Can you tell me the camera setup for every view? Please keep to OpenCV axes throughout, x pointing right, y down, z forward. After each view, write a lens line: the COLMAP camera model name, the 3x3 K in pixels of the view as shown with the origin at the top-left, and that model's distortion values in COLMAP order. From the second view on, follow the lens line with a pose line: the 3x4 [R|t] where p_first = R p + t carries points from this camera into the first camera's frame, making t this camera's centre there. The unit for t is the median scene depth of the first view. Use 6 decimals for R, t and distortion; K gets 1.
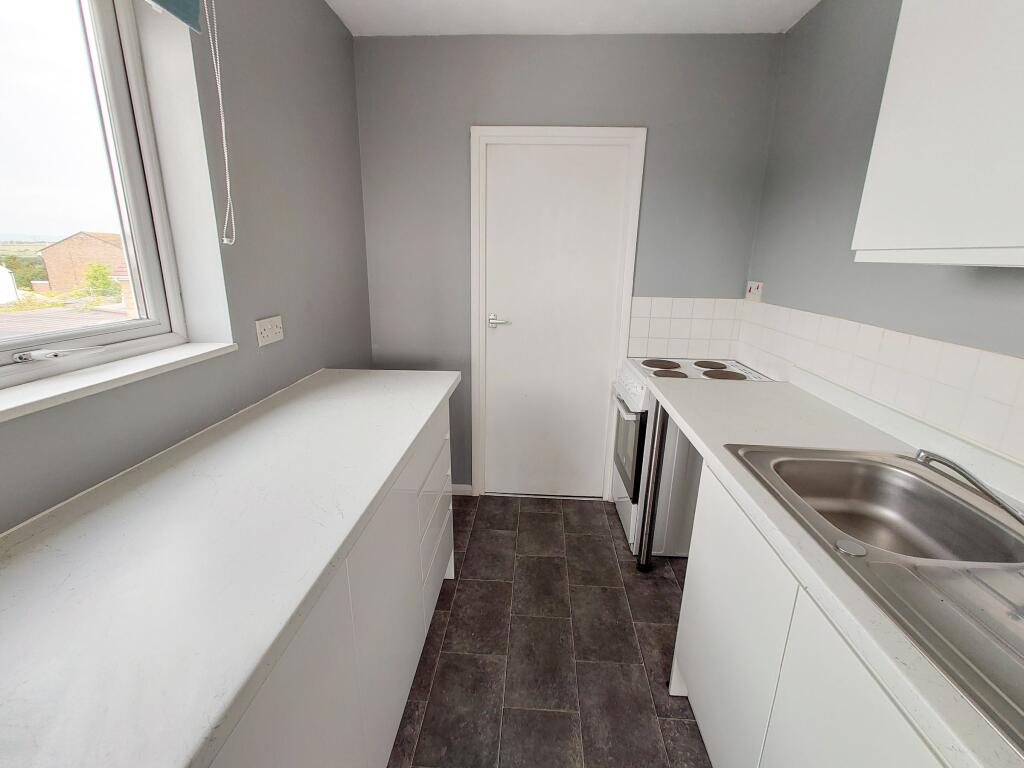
lens RADIAL K [[456.0, 0, 507.7], [0, 456.0, 380.9], [0, 0, 1]] dist [-0.001154, 0.001182]
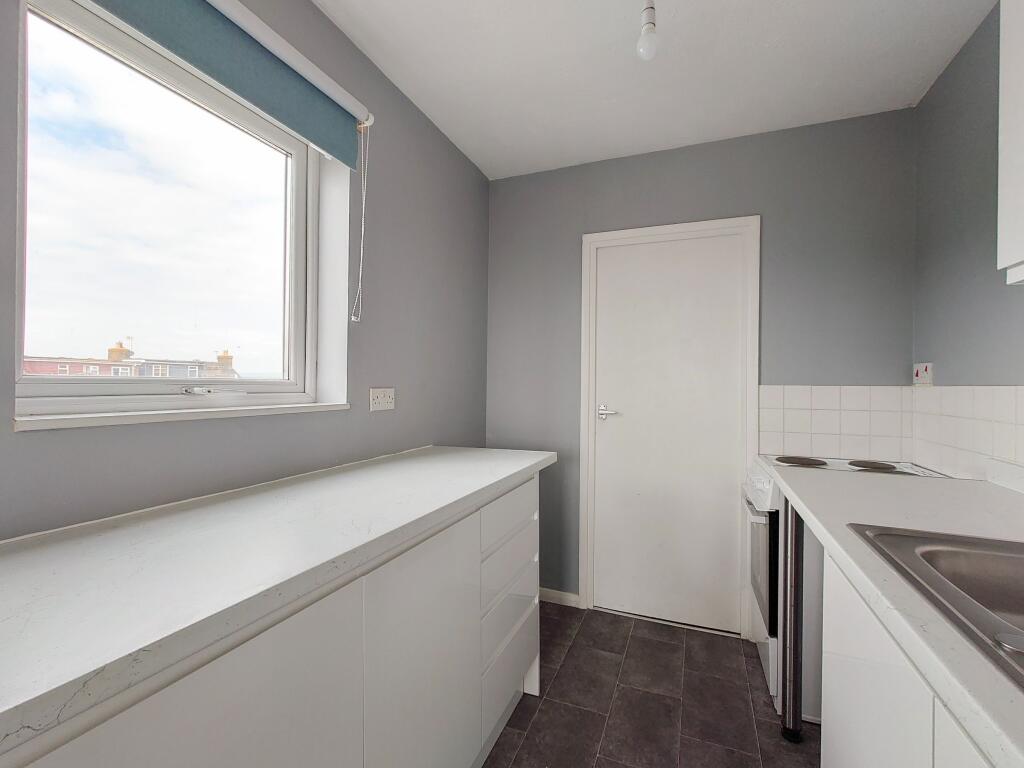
lens RADIAL K [[456.0, 0, 510.5], [0, 456.0, 381.9], [0, 0, 1]] dist [-0.001154, 0.001182]
pose [[0.948943, -0.007663, -0.315356, 0.105311], [-0.078100, 0.962873, -0.258412, 0.088494], [0.305627, 0.269847, 0.913112, 0.038484]]
